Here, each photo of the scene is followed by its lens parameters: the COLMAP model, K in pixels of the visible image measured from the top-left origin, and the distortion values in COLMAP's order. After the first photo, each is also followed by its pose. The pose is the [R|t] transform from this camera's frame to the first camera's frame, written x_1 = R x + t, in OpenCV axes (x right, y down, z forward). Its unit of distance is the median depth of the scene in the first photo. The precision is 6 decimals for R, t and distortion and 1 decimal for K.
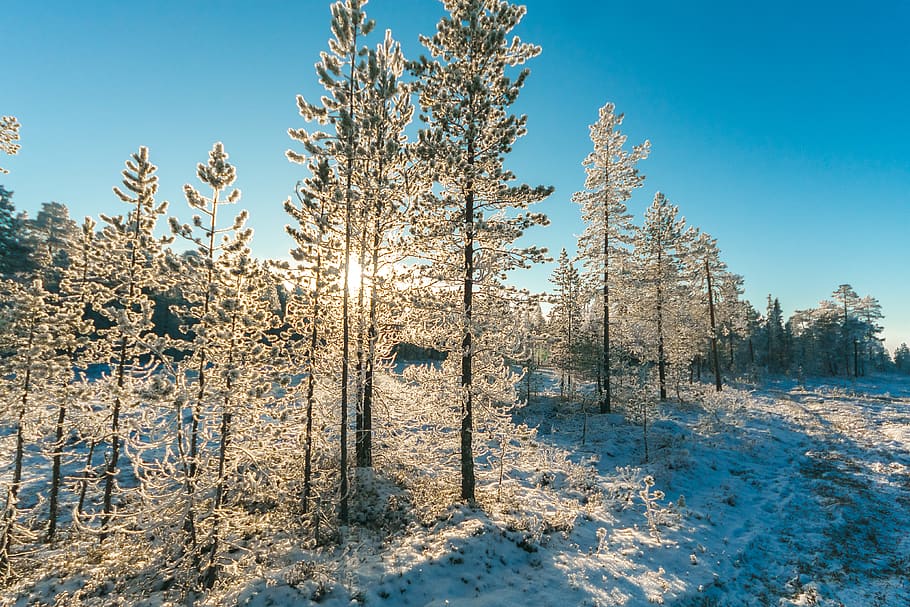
lens RADIAL K [[418.4, 0, 455.1], [0, 418.4, 313.8], [0, 0, 1]] dist [0.002606, 0.000224]
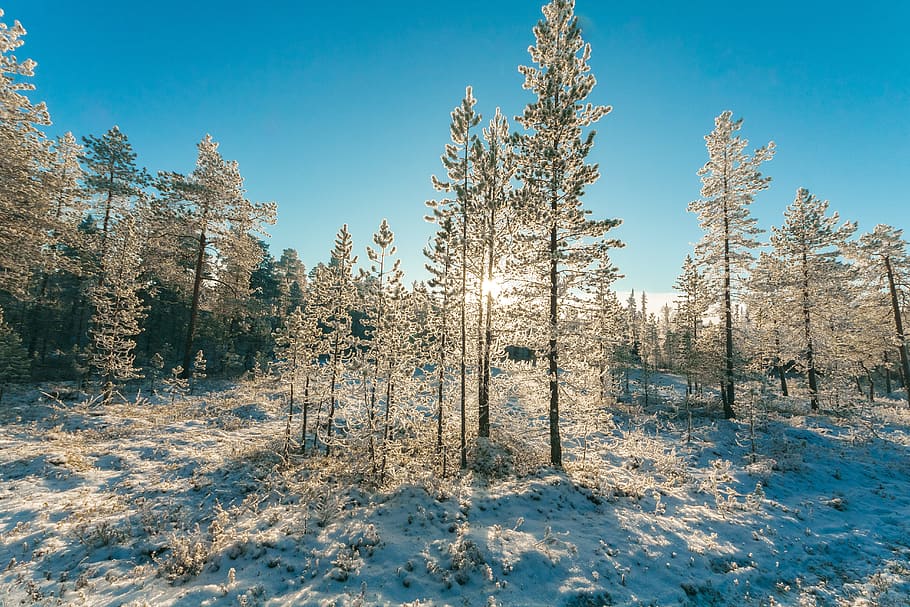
lens RADIAL K [[418.4, 0, 455.1], [0, 418.4, 313.8], [0, 0, 1]] dist [0.002606, 0.000224]
pose [[0.933509, -0.021128, -0.357931, 0.225632], [0.013670, 0.999634, -0.023354, 0.002568], [0.358293, 0.016908, 0.933456, -0.350041]]
